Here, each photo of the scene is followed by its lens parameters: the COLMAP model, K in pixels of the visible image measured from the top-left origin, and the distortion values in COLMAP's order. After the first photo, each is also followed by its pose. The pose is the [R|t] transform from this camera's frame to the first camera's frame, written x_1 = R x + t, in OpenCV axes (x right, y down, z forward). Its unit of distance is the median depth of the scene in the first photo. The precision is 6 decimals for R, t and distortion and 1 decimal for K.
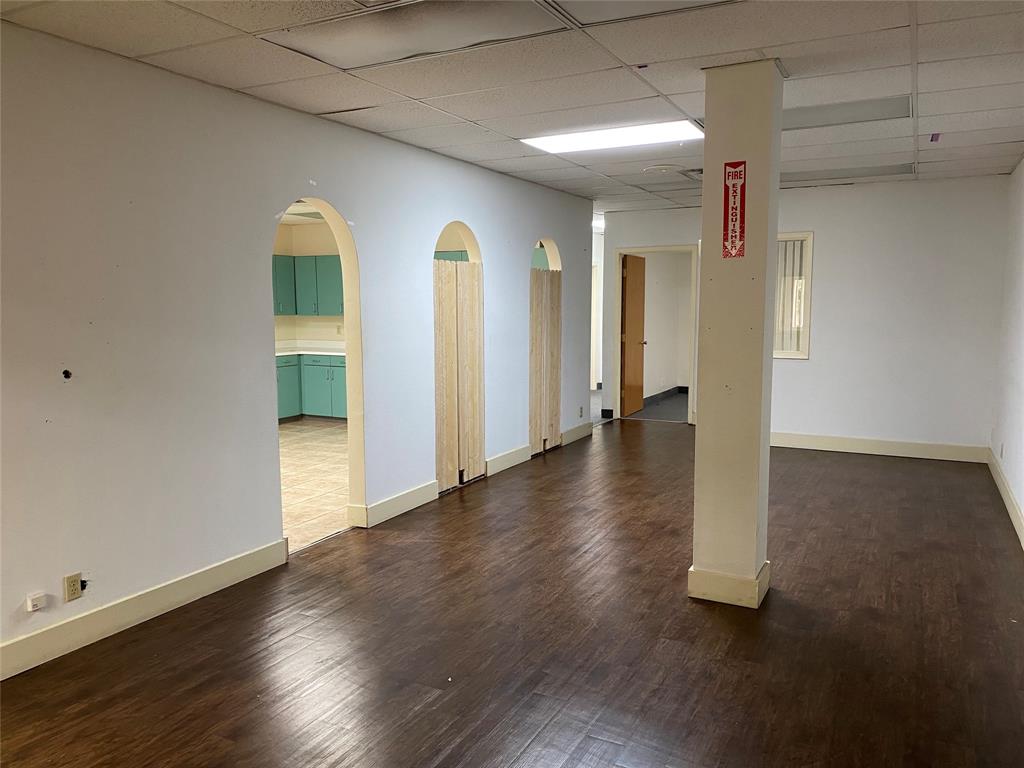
lens RADIAL K [[776.3, 0, 502.6], [0, 776.3, 384.0], [0, 0, 1]] dist [0.027638, -0.029319]
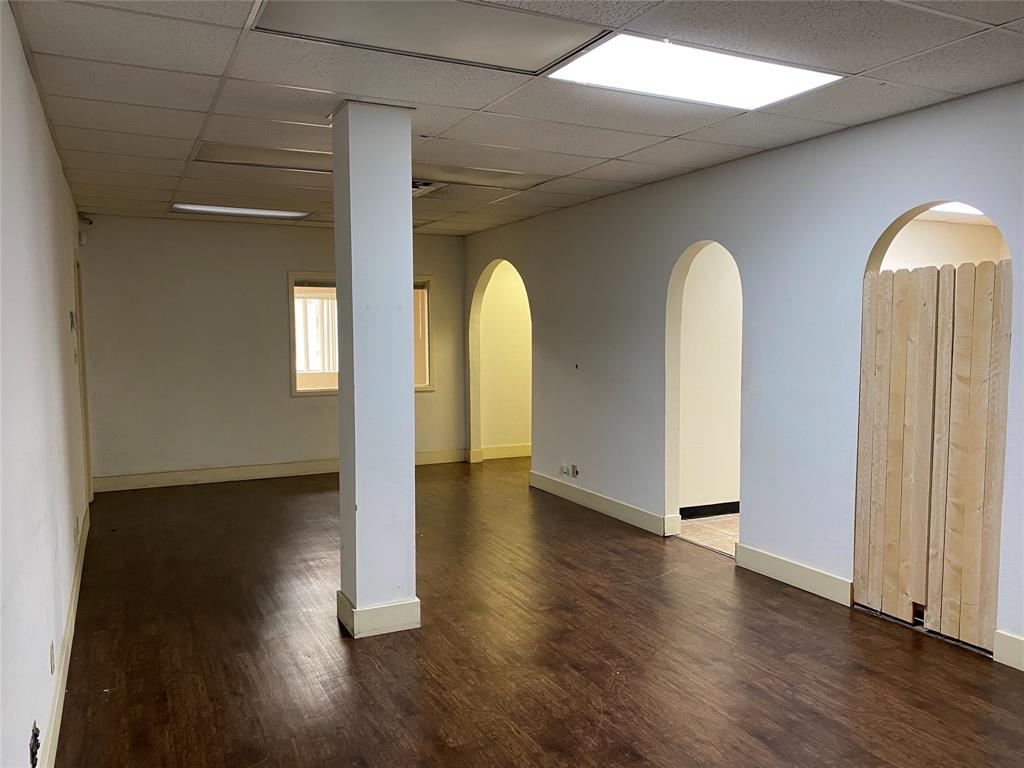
lens RADIAL K [[776.3, 0, 501.0], [0, 776.3, 386.6], [0, 0, 1]] dist [0.027638, -0.029319]
pose [[-0.584764, 0.065685, -0.808540, 0.837039], [-0.082815, 0.986675, 0.140051, -0.157966], [0.806965, 0.148856, -0.571533, 1.400776]]
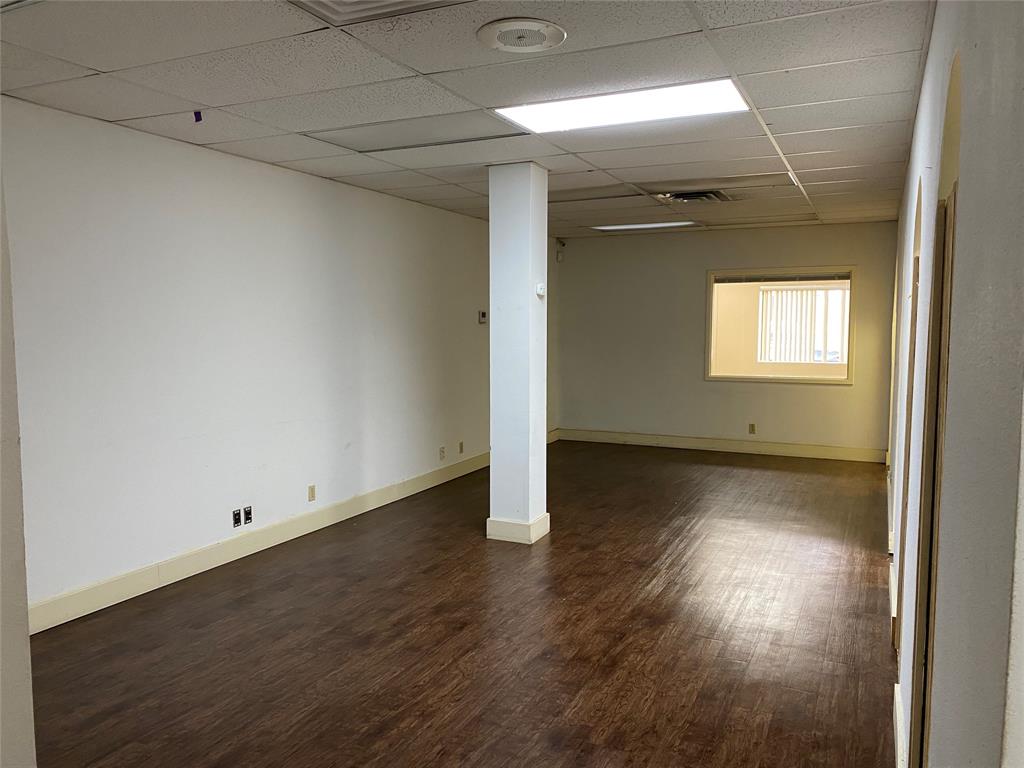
lens RADIAL K [[776.3, 0, 505.5], [0, 776.3, 385.0], [0, 0, 1]] dist [0.027638, -0.029319]
pose [[-0.999080, 0.010636, -0.041546, 0.307754], [0.002524, 0.981660, 0.190621, -0.220880], [0.042812, 0.190341, -0.980784, 1.951145]]
